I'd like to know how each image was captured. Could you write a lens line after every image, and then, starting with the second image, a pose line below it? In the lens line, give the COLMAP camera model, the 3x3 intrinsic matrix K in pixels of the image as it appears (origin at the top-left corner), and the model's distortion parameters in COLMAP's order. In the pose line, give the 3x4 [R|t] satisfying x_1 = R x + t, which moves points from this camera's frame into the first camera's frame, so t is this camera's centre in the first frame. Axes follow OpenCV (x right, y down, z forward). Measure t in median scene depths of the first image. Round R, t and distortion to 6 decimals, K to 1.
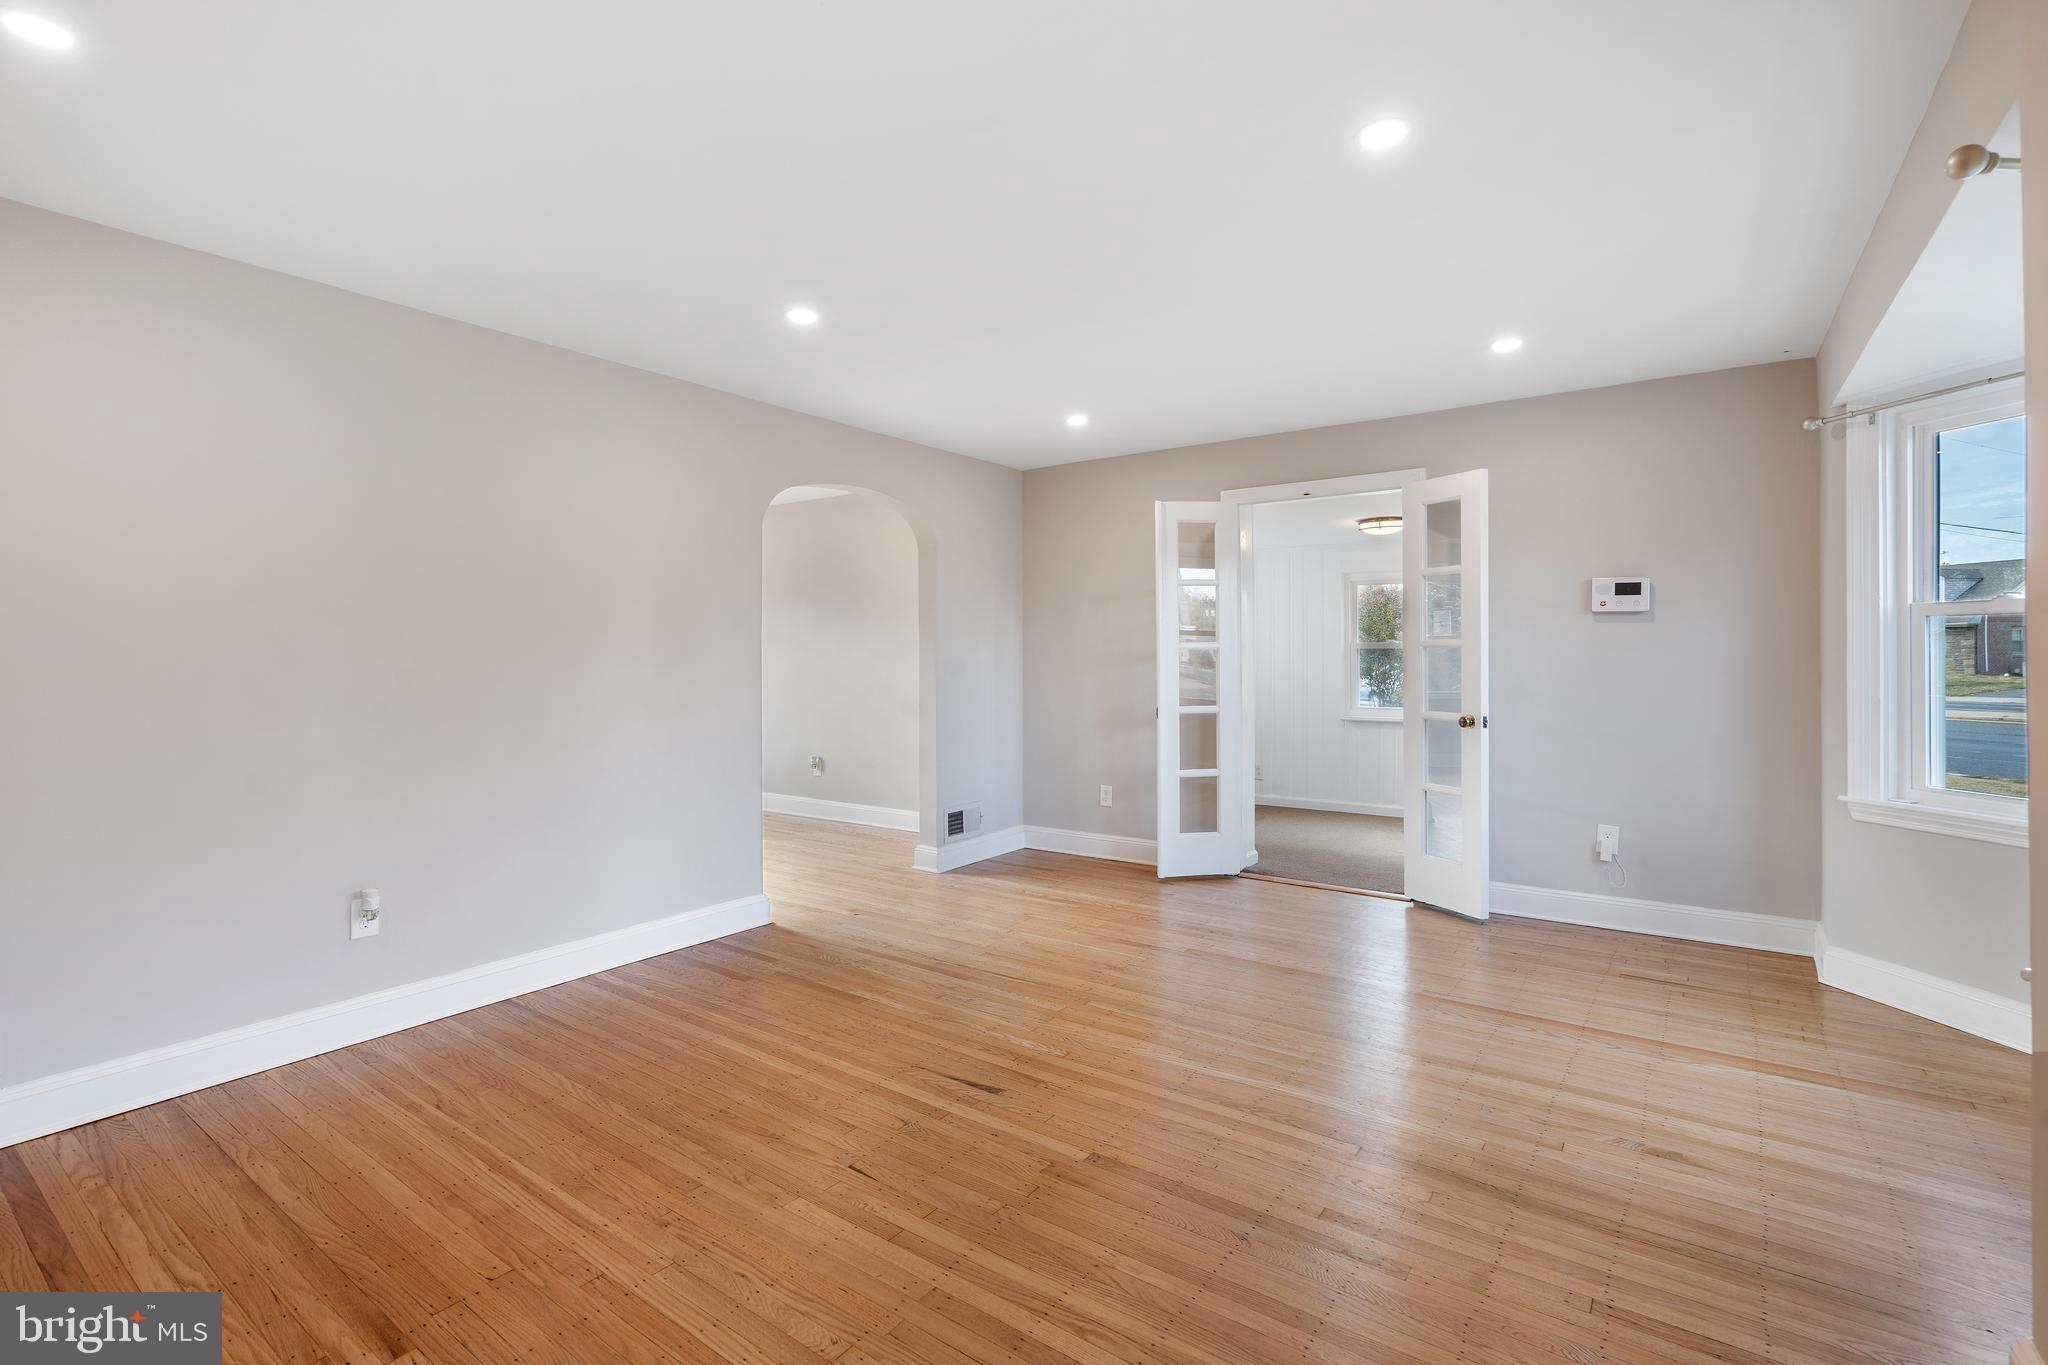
lens RADIAL K [[941.4, 0, 1019.6], [0, 941.4, 661.1], [0, 0, 1]] dist [0.000170, 0.000372]
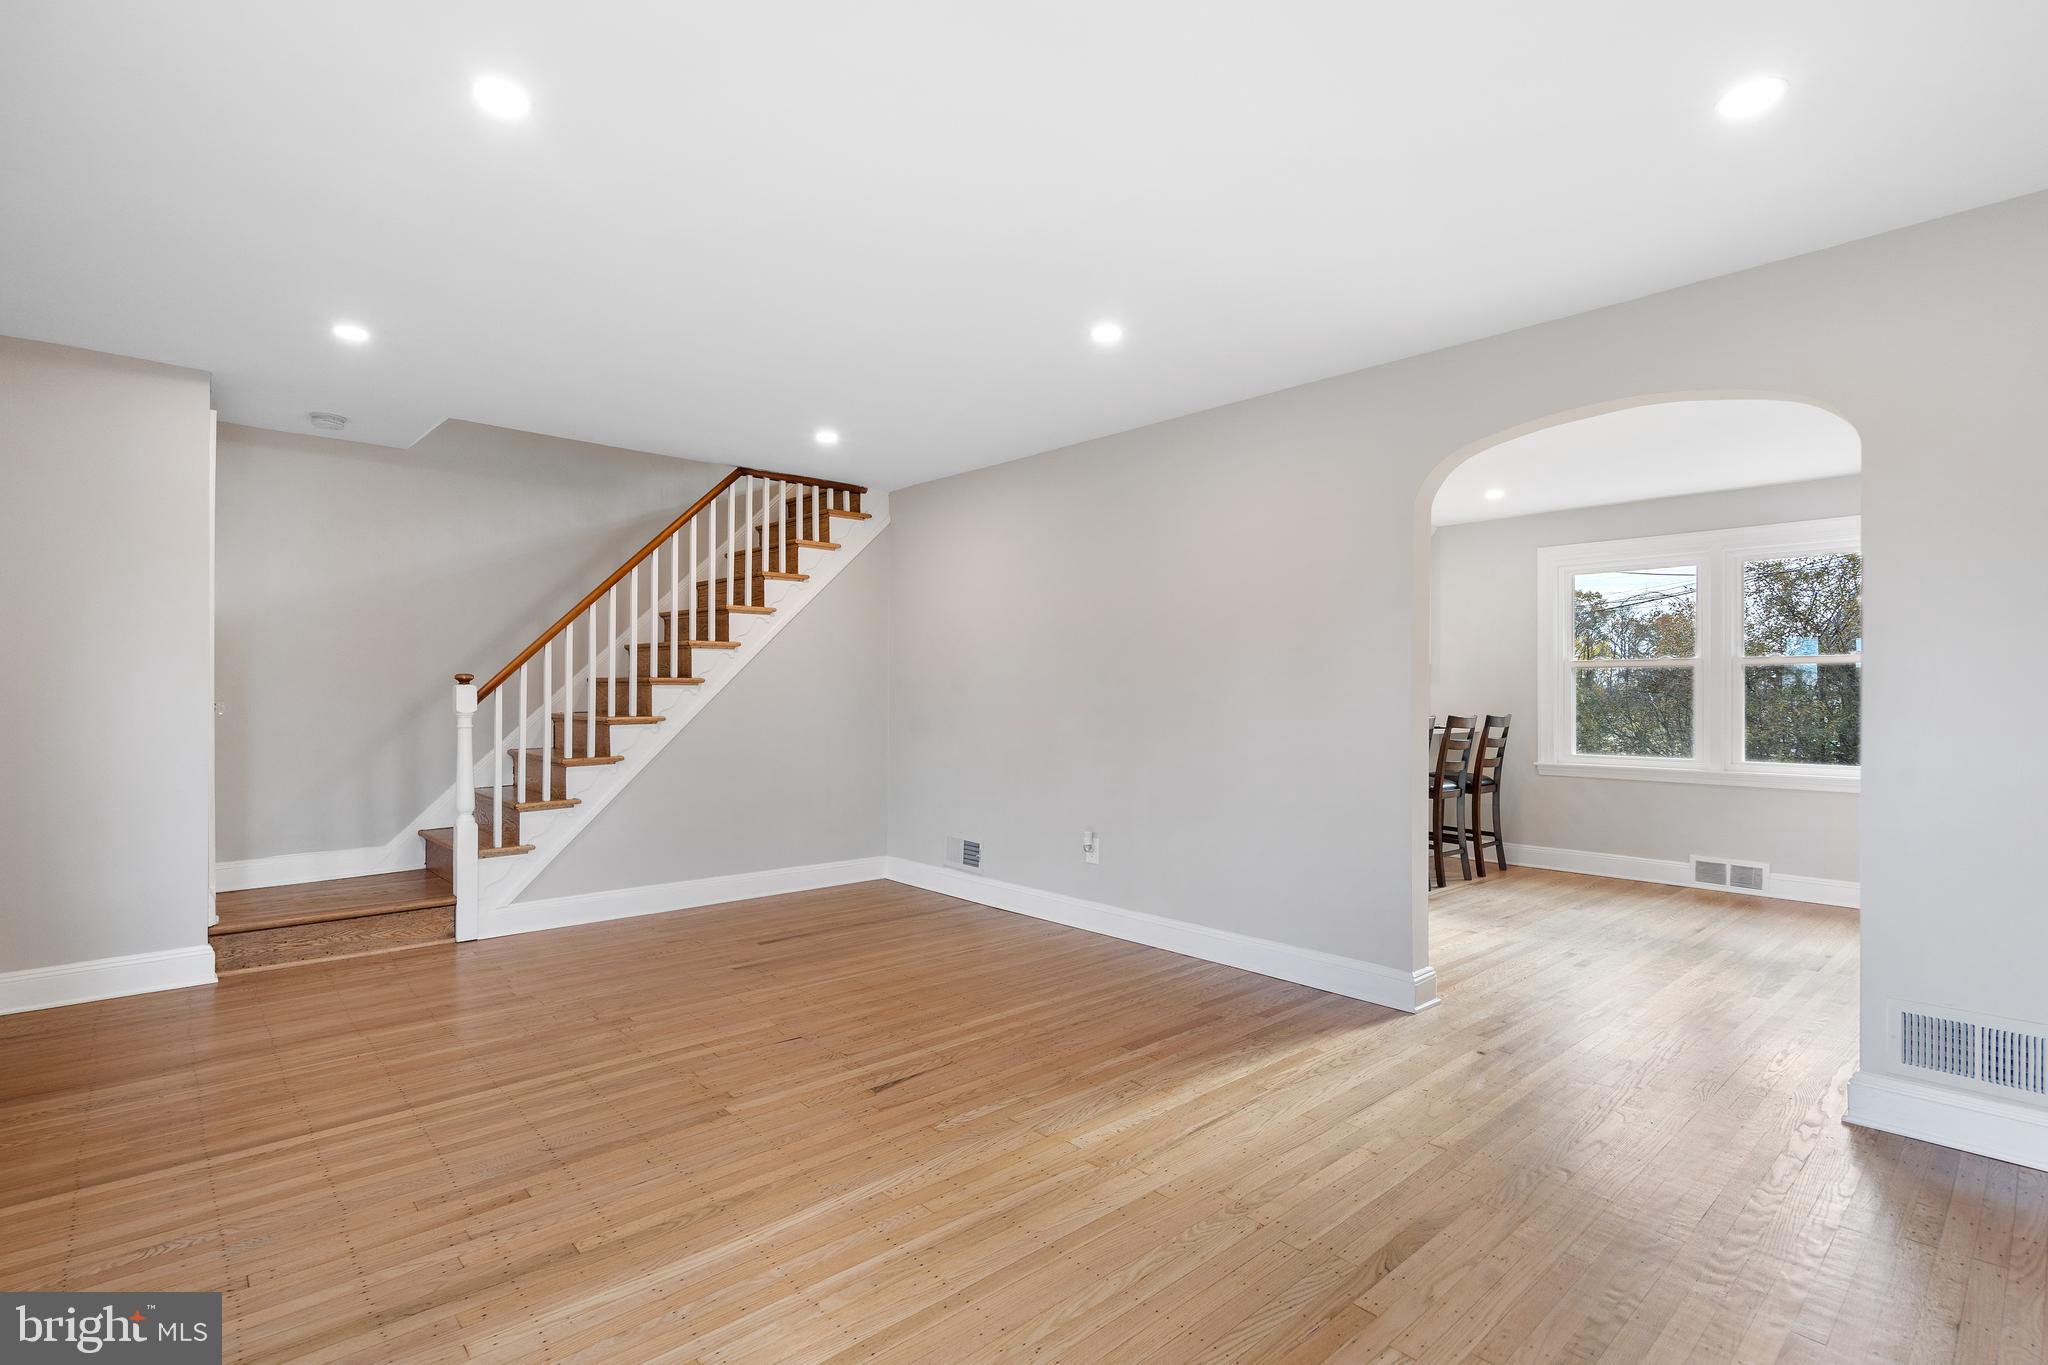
lens RADIAL K [[958.5, 0, 997.9], [0, 958.5, 693.4], [0, 0, 1]] dist [0.001527, 0.001250]
pose [[-0.217916, 0.001829, -0.975966, 0.833116], [-0.008774, 0.999954, 0.003833, 0.013170], [0.975928, 0.009398, -0.217890, 1.159248]]
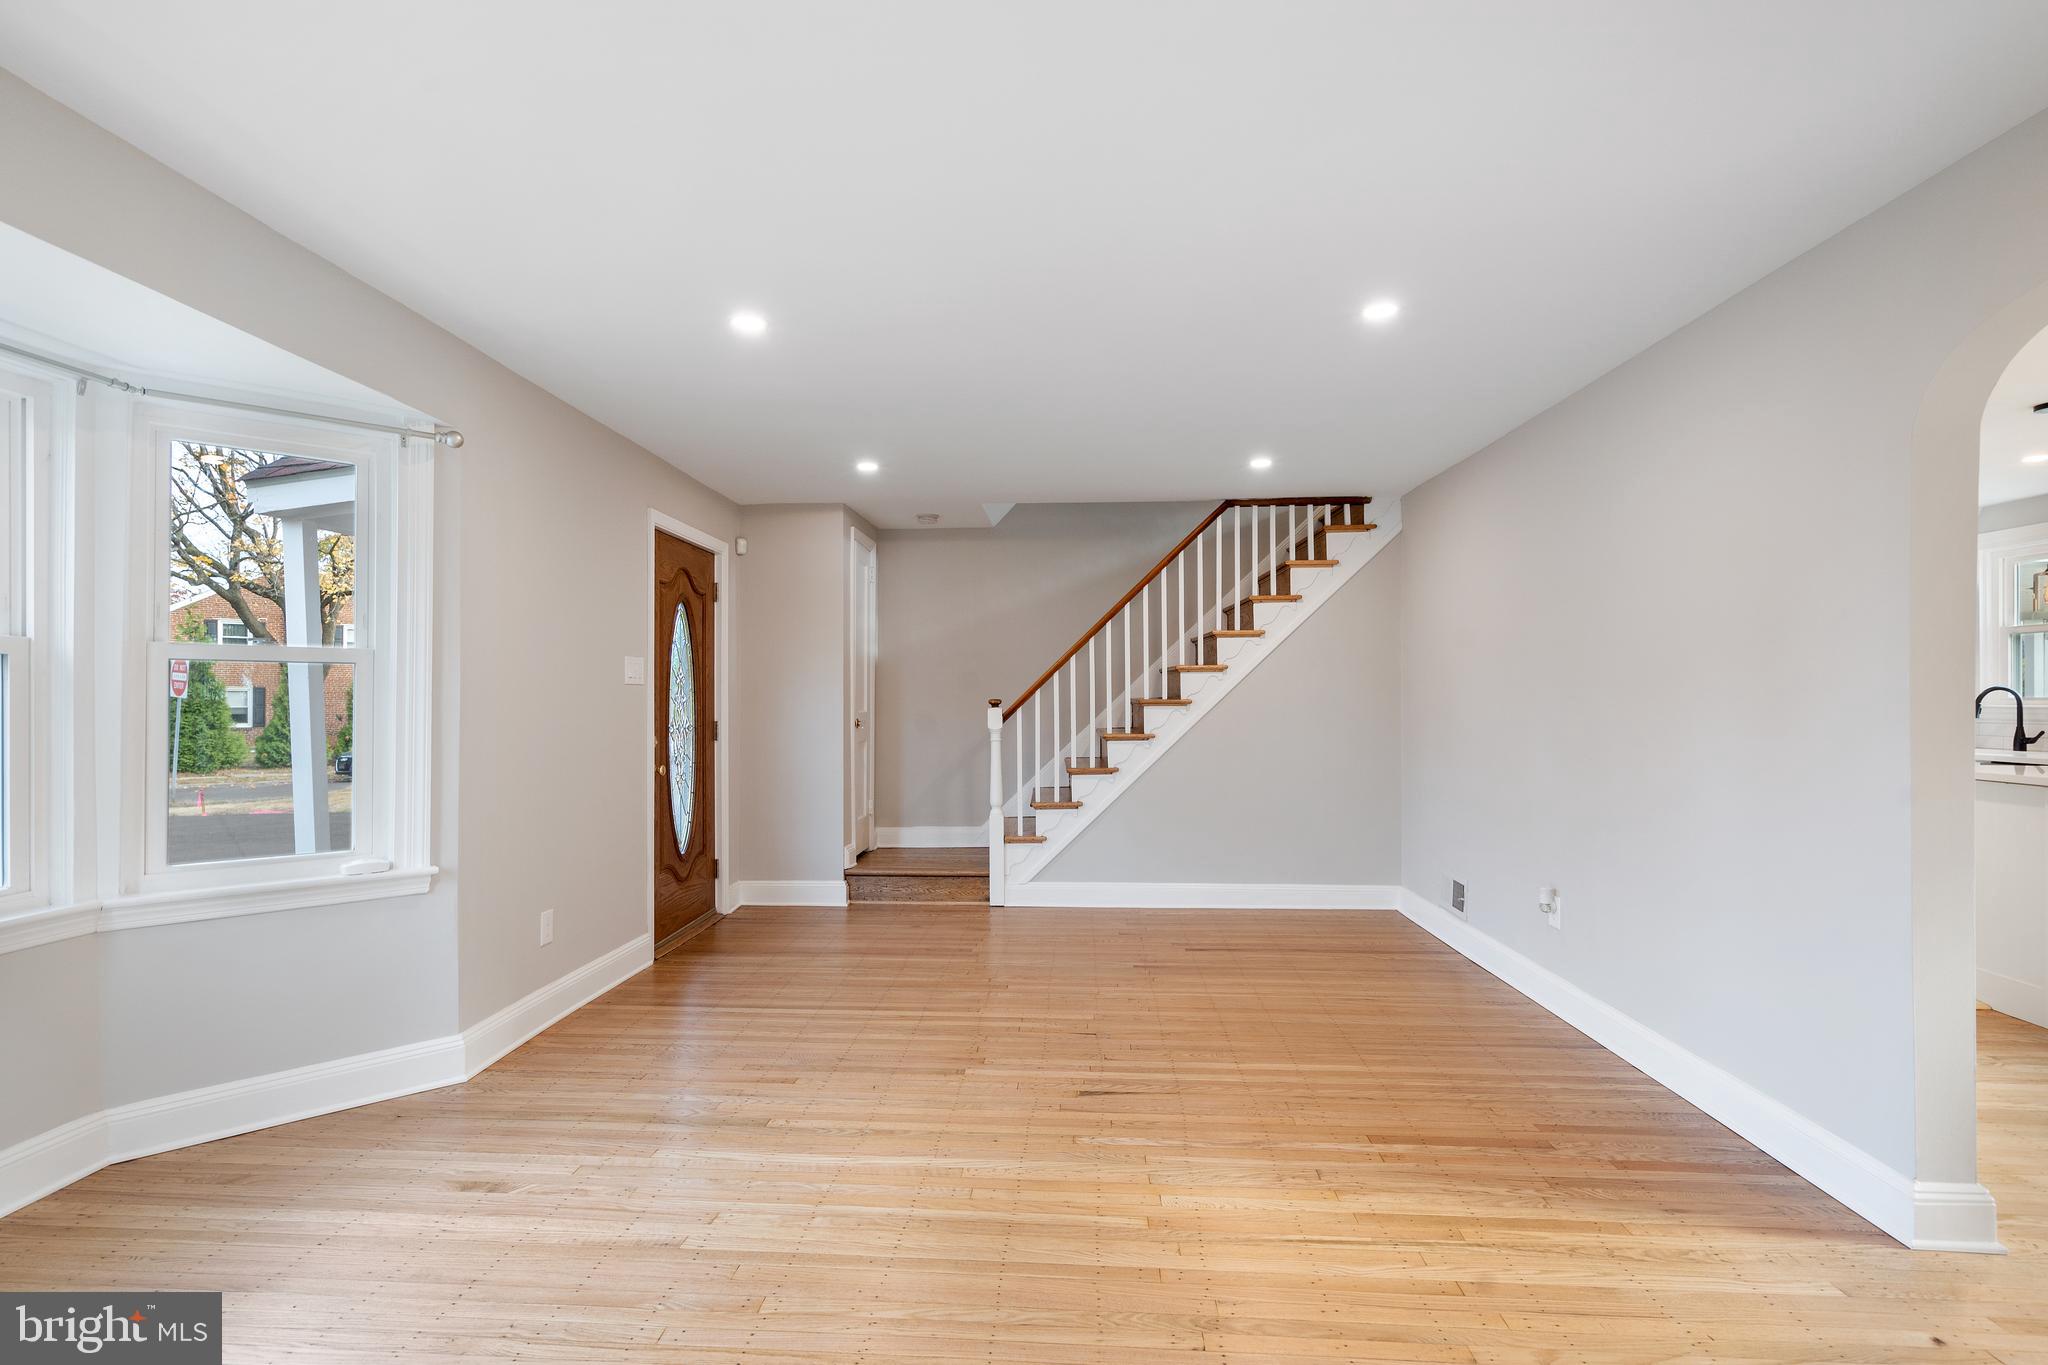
lens RADIAL K [[932.6, 0, 1021.0], [0, 932.6, 691.4], [0, 0, 1]] dist [0.002339, 0.000902]
pose [[-0.842832, 0.001410, -0.538175, 0.541363], [0.002388, 0.999997, -0.001120, -0.016660], [0.538171, -0.002229, -0.842832, 1.619593]]
